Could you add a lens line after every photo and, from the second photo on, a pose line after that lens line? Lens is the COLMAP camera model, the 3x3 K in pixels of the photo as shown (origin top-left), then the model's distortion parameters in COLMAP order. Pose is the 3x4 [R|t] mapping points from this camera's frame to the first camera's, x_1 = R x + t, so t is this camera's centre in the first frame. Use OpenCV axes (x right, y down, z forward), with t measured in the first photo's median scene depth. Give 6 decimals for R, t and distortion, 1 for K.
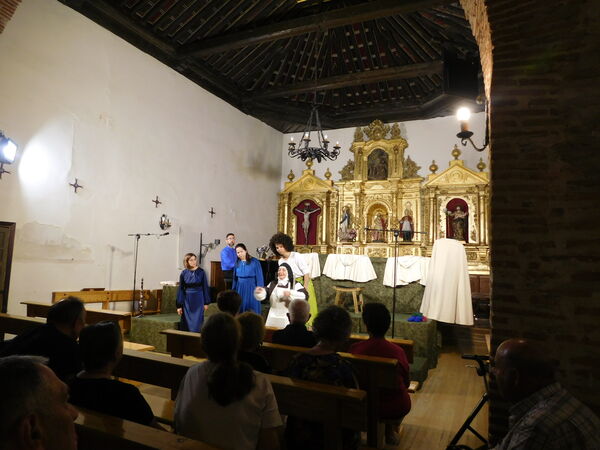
lens RADIAL K [[422.7, 0, 294.2], [0, 422.7, 223.2], [0, 0, 1]] dist [-0.021131, -0.000083]
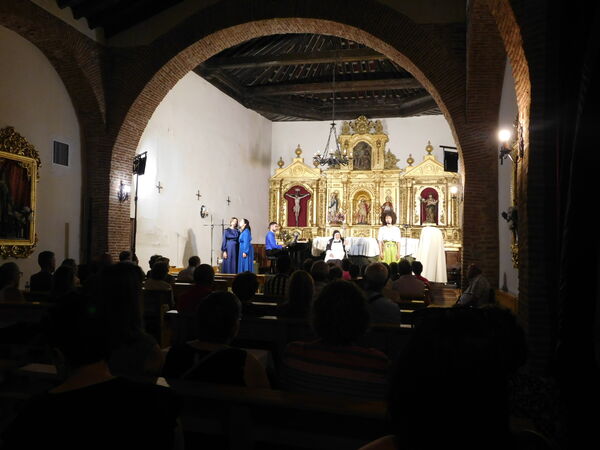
lens RADIAL K [[574.6, 0, 297.7], [0, 574.6, 223.1], [0, 0, 1]] dist [0.078820, -0.000859]
pose [[0.983812, -0.009075, 0.178972, -0.258098], [-0.002029, 0.998089, 0.061764, -0.055599], [-0.179190, -0.061128, 0.981914, -0.512049]]
